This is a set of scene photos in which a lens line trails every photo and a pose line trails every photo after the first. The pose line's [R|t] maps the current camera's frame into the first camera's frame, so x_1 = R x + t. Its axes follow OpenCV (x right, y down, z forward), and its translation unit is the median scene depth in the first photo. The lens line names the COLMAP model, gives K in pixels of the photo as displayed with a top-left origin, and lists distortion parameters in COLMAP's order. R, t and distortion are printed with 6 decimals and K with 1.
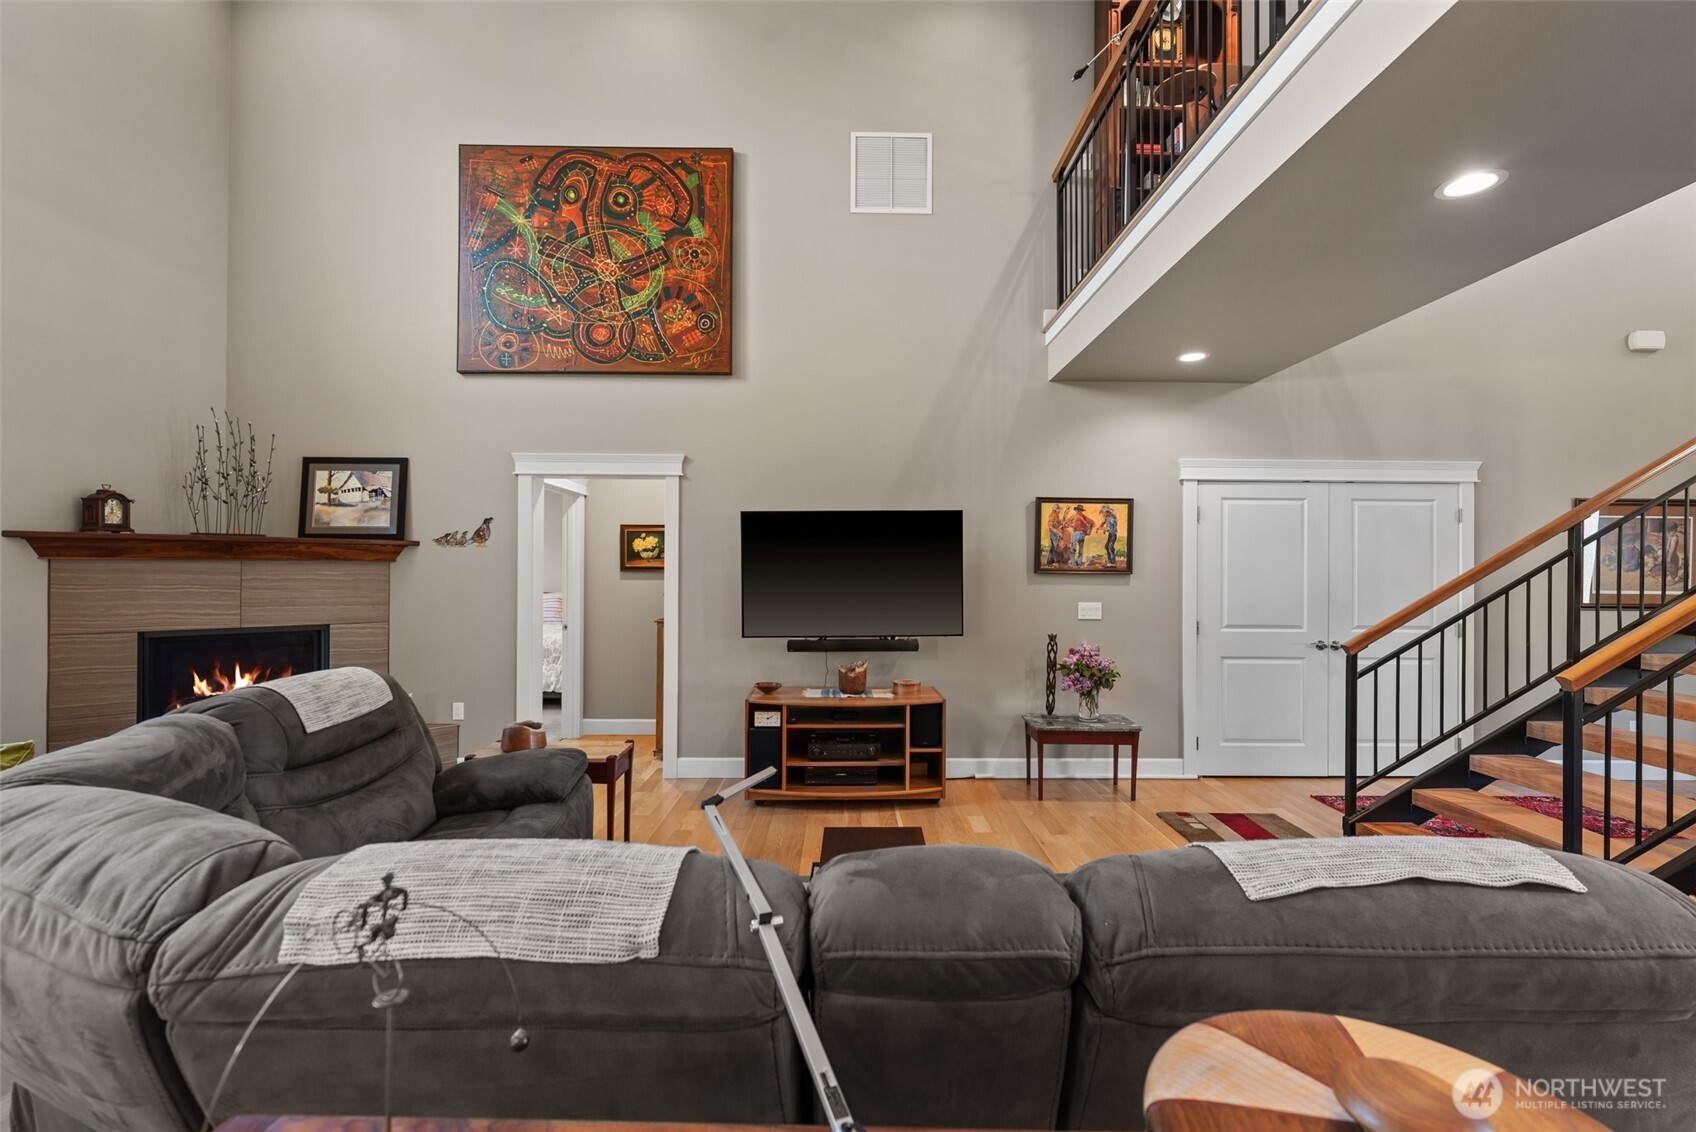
lens RADIAL K [[724.6, 0, 862.7], [0, 724.6, 569.3], [0, 0, 1]] dist [0.004720, -0.000208]
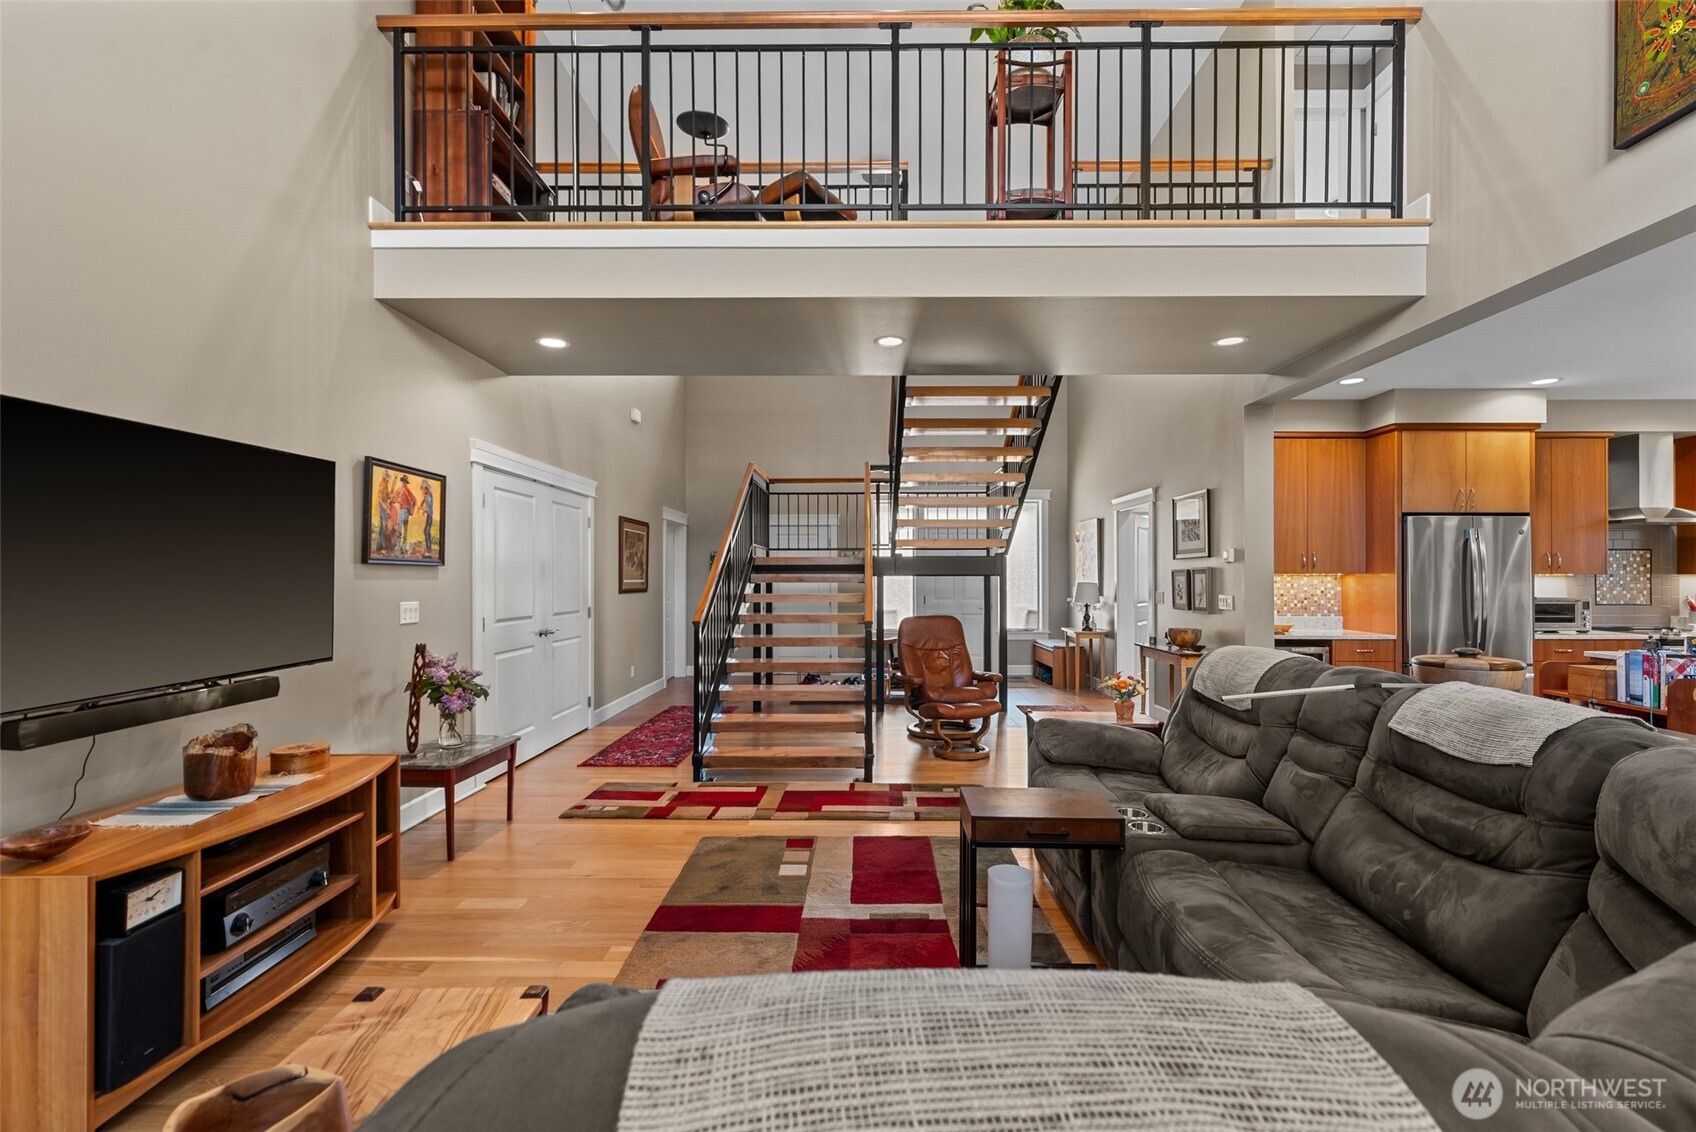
lens RADIAL K [[748.9, 0, 852.7], [0, 748.9, 573.7], [0, 0, 1]] dist [0.009114, -0.000729]
pose [[0.026860, -0.000502, 0.999639, -0.486528], [-0.001090, 0.999999, 0.000532, 0.014853], [-0.999639, -0.001104, 0.026859, 0.508538]]
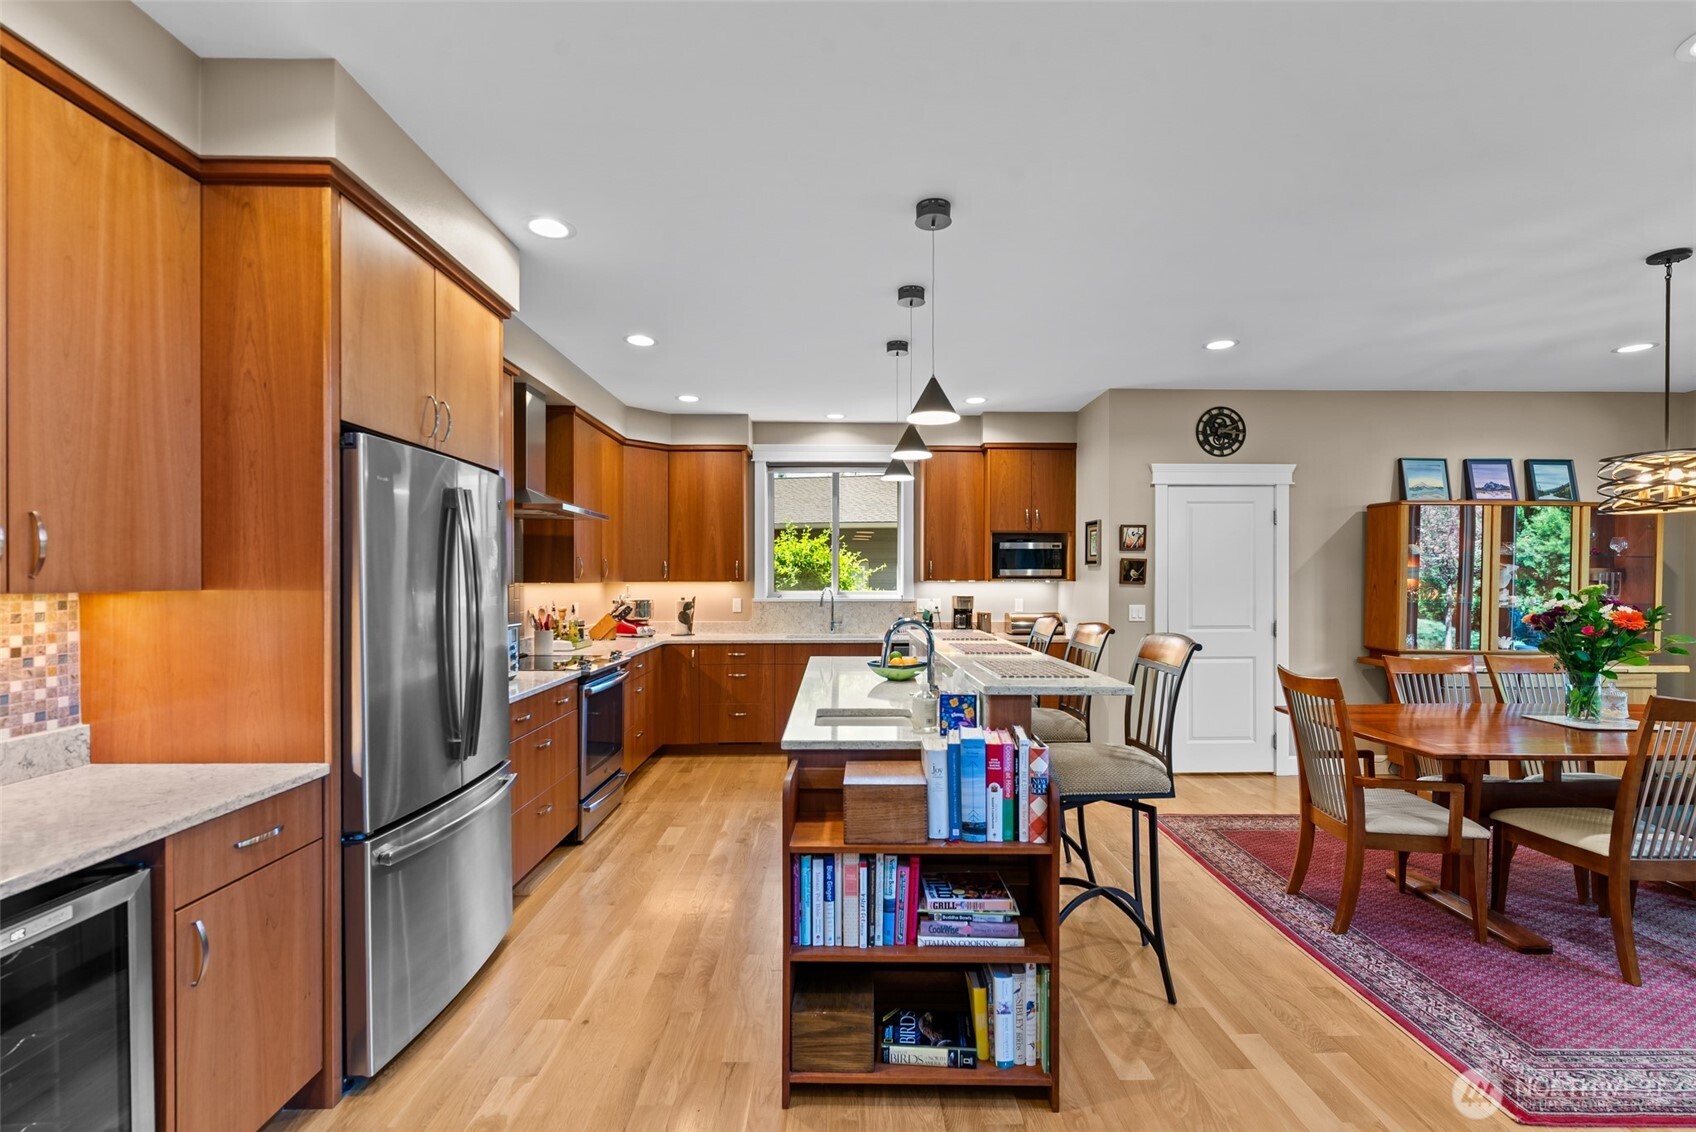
lens RADIAL K [[748.9, 0, 888.4], [0, 748.9, 578.7], [0, 0, 1]] dist [0.009114, -0.000729]
pose [[-0.999915, -0.006723, -0.011141, 0.377731], [-0.006706, 0.999976, -0.001605, 0.007283], [0.011151, -0.001530, -0.999937, 0.125746]]
